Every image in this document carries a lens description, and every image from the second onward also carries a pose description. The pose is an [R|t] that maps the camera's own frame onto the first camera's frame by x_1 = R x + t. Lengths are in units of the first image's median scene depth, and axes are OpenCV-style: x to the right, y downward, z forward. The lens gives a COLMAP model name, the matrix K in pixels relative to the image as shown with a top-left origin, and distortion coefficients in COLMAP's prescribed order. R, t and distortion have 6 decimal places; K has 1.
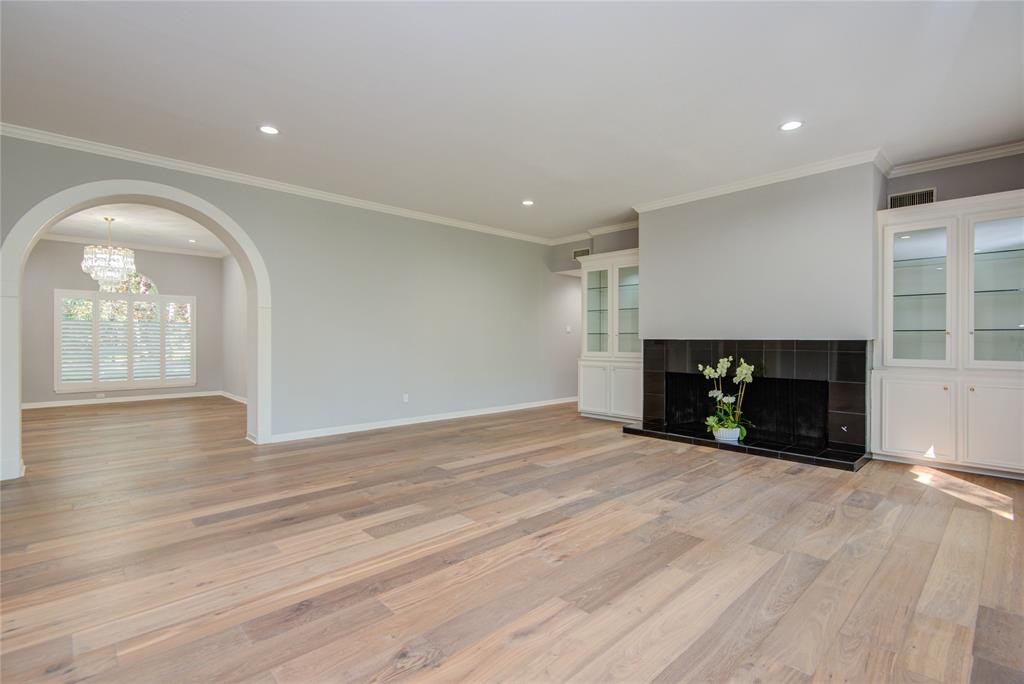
lens RADIAL K [[474.7, 0, 512.0], [0, 474.7, 342.0], [0, 0, 1]] dist [-0.000043, -0.001704]
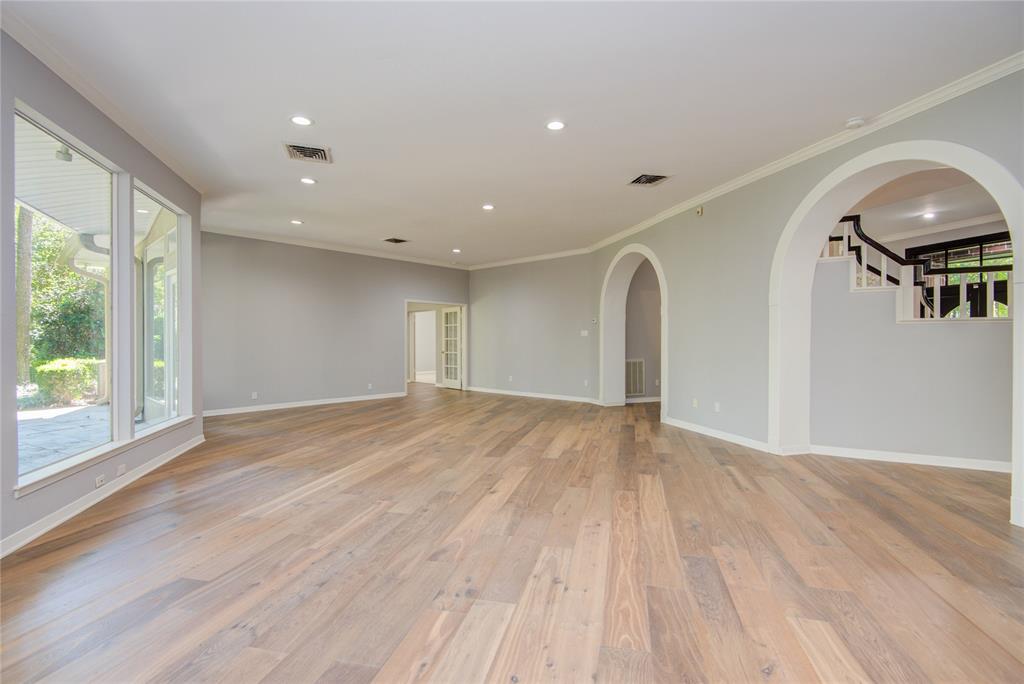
lens RADIAL K [[470.5, 0, 518.4], [0, 470.5, 341.8], [0, 0, 1]] dist [-0.001912, -0.000680]
pose [[-0.833524, 0.001418, -0.552482, -0.101882], [-0.002916, 0.999971, 0.006966, -0.003918], [0.552476, 0.007417, -0.833496, 0.613239]]
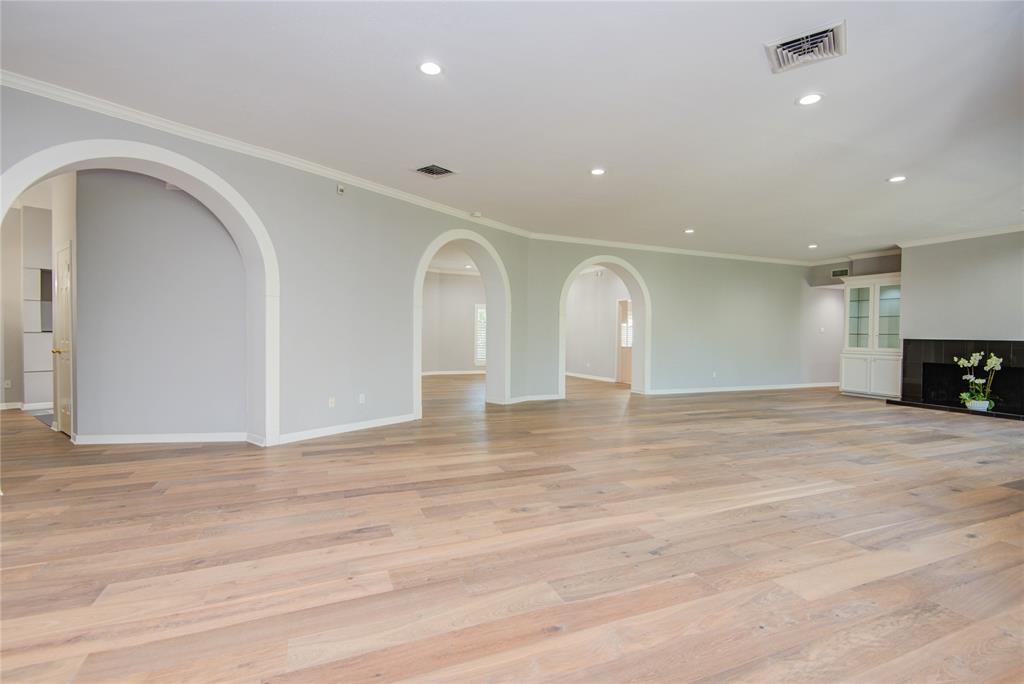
lens RADIAL K [[474.7, 0, 512.0], [0, 474.7, 342.0], [0, 0, 1]] dist [-0.000043, -0.001704]
pose [[0.938774, 0.017629, -0.344083, -0.349459], [-0.014244, 0.999822, 0.012361, 0.002807], [0.344240, -0.006703, 0.938858, -0.763589]]
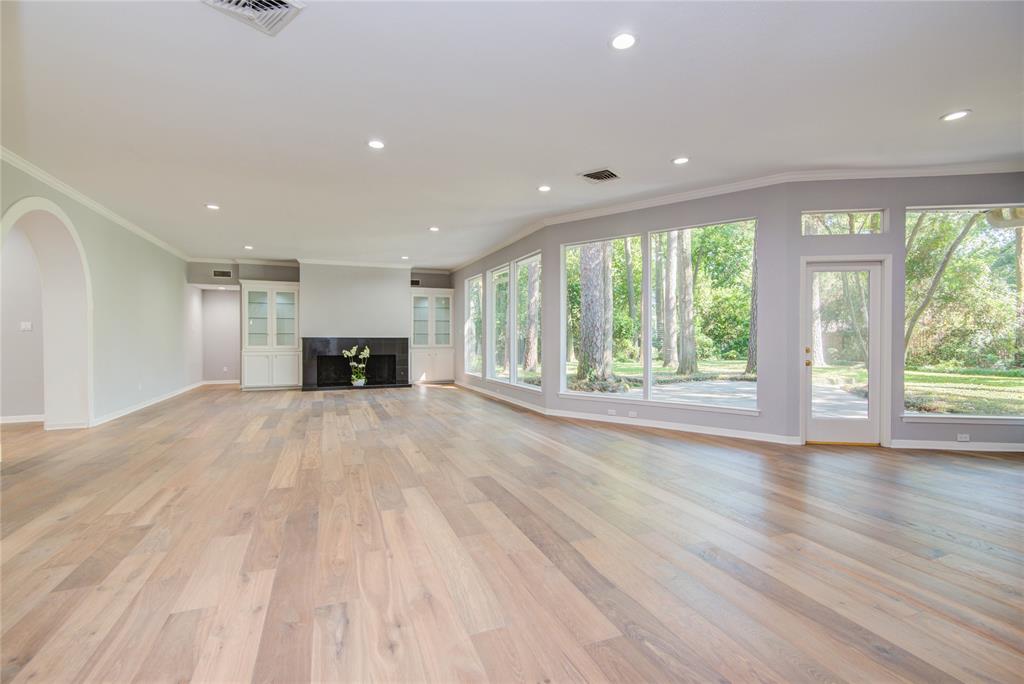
lens RADIAL K [[470.5, 0, 518.4], [0, 470.5, 341.8], [0, 0, 1]] dist [-0.001912, -0.000680]
pose [[0.361777, -0.010032, 0.932211, -1.100336], [0.005830, 0.999947, 0.008498, 0.000824], [-0.932247, 0.002361, 0.361816, -0.366091]]
